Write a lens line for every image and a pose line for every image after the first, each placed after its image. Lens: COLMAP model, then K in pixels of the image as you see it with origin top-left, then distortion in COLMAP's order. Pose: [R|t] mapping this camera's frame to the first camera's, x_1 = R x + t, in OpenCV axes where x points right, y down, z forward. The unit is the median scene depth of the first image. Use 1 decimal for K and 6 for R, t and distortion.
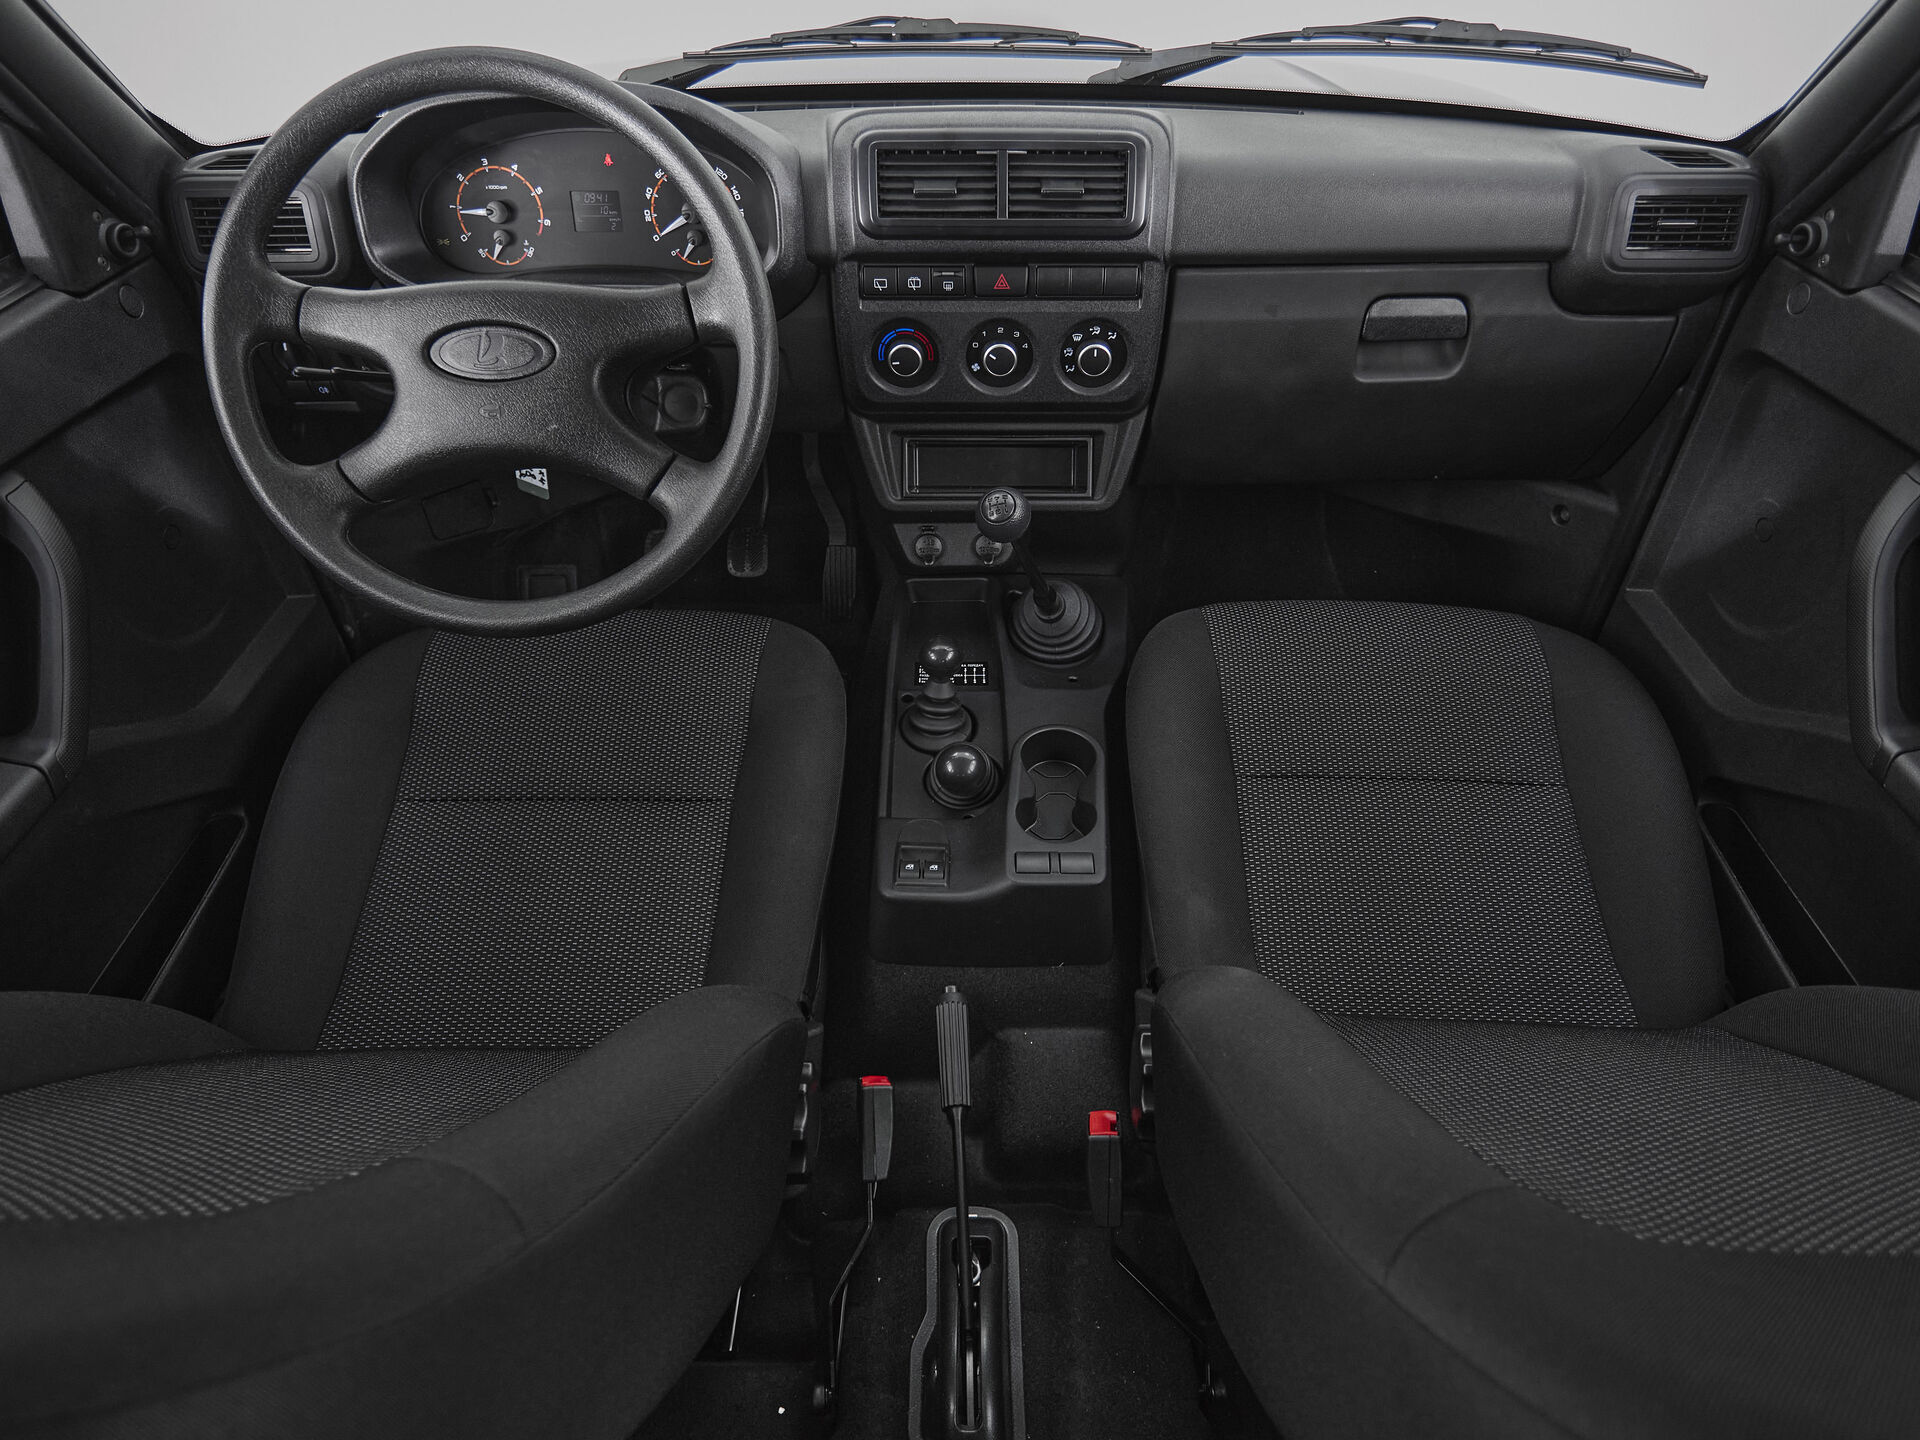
lens RADIAL K [[1134.4, 0, 994.4], [0, 1134.4, 711.1], [0, 0, 1]] dist [-0.001756, -0.001939]
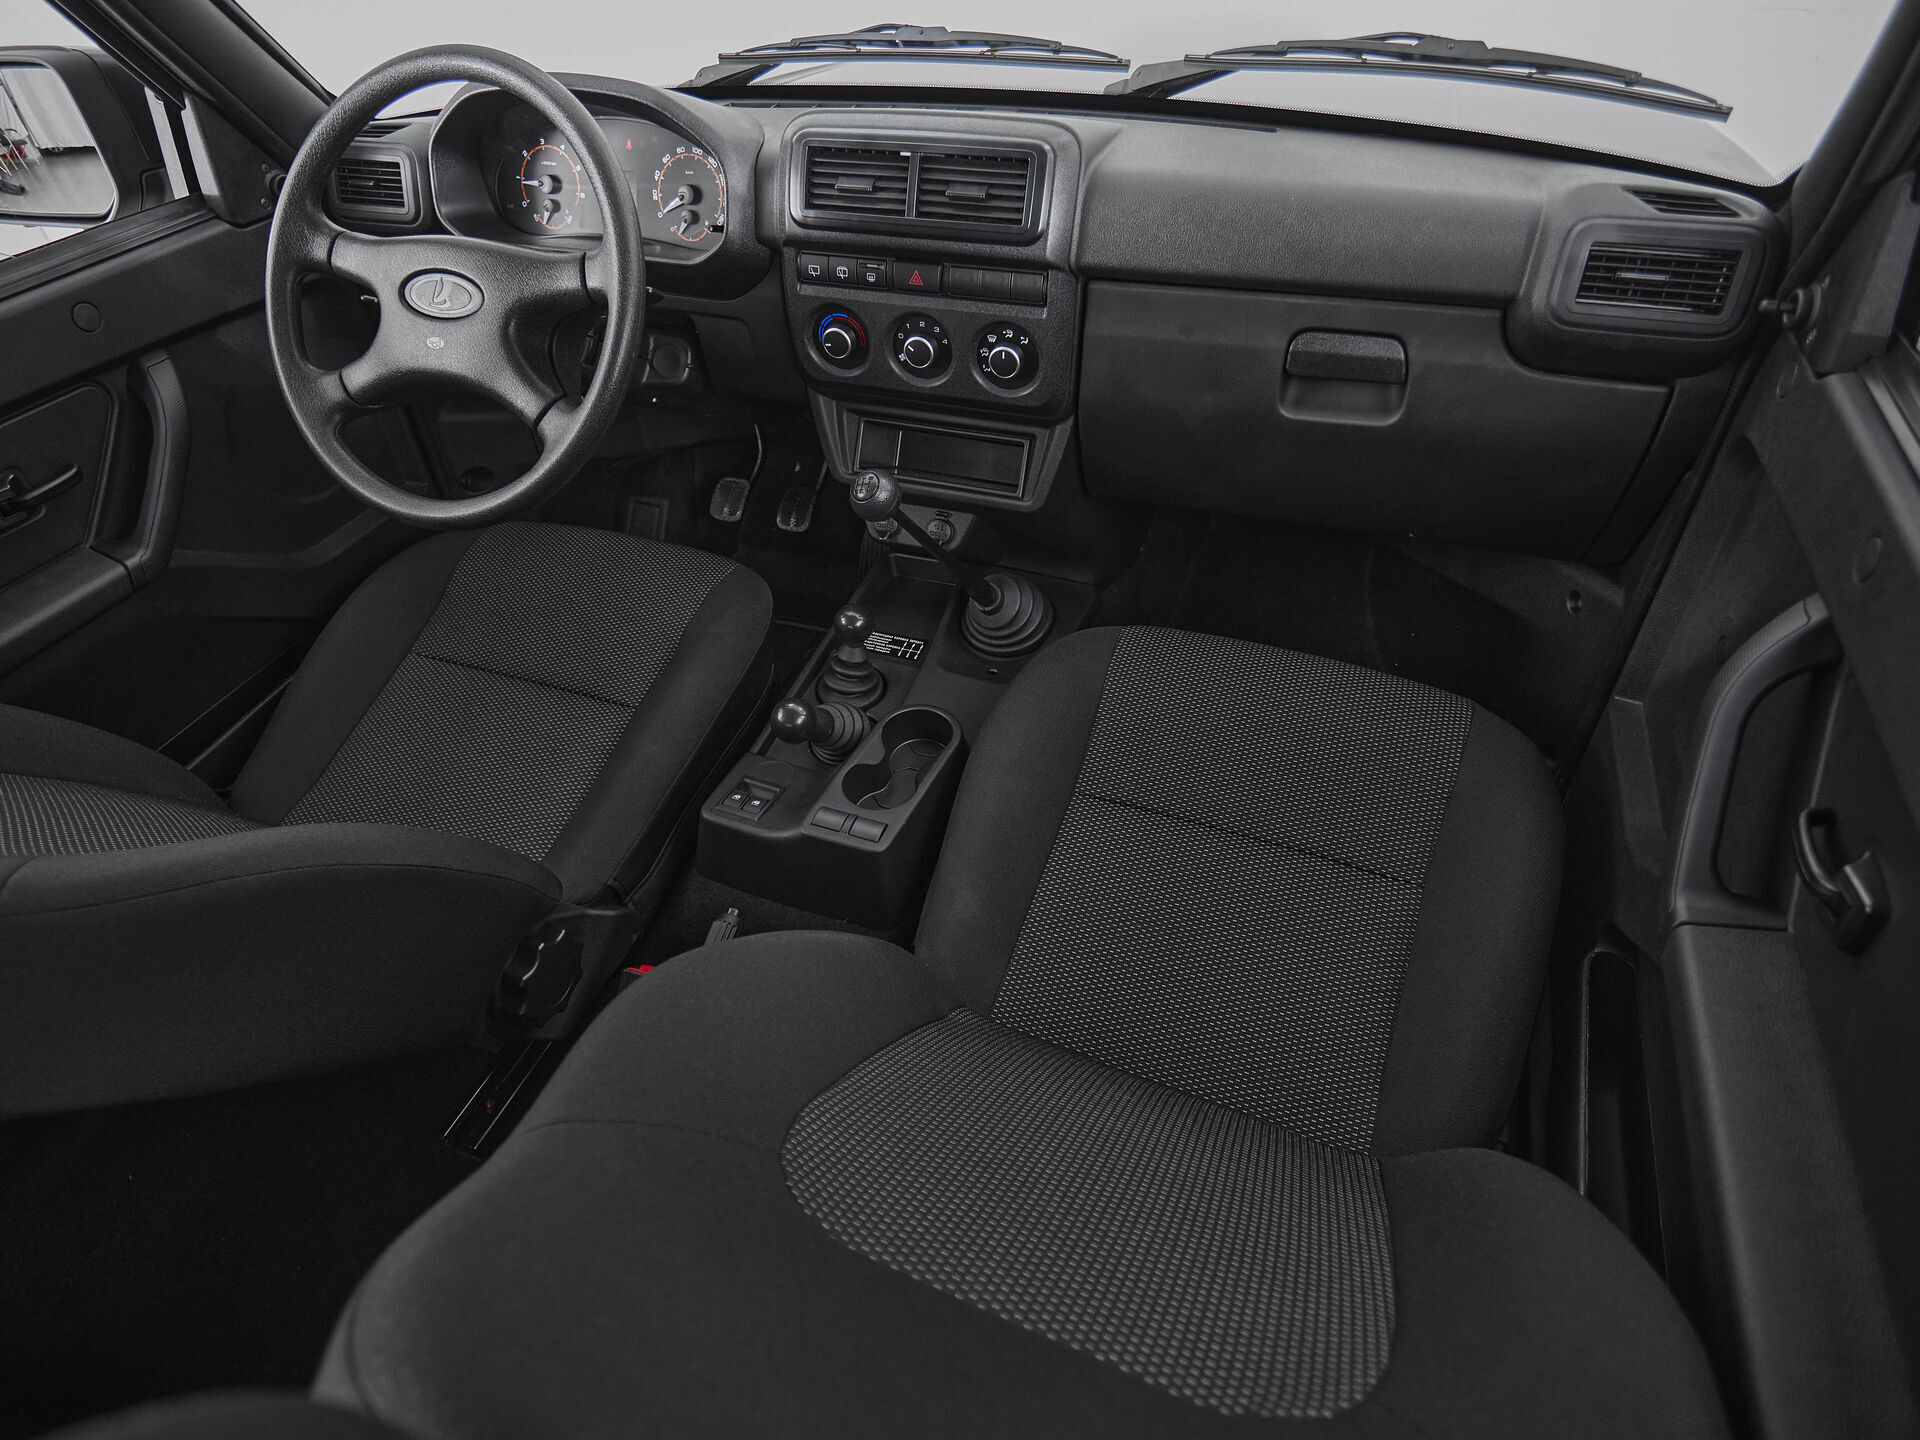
lens RADIAL K [[1110.3, 0, 960.0], [0, 1110.3, 720.0], [0, 0, 1]] dist [-0.000512, -0.001986]
pose [[0.925502, 0.211003, -0.314521, 0.452795], [-0.207211, 0.977221, 0.045857, -0.030882], [0.317033, 0.022732, 0.948142, 0.039401]]
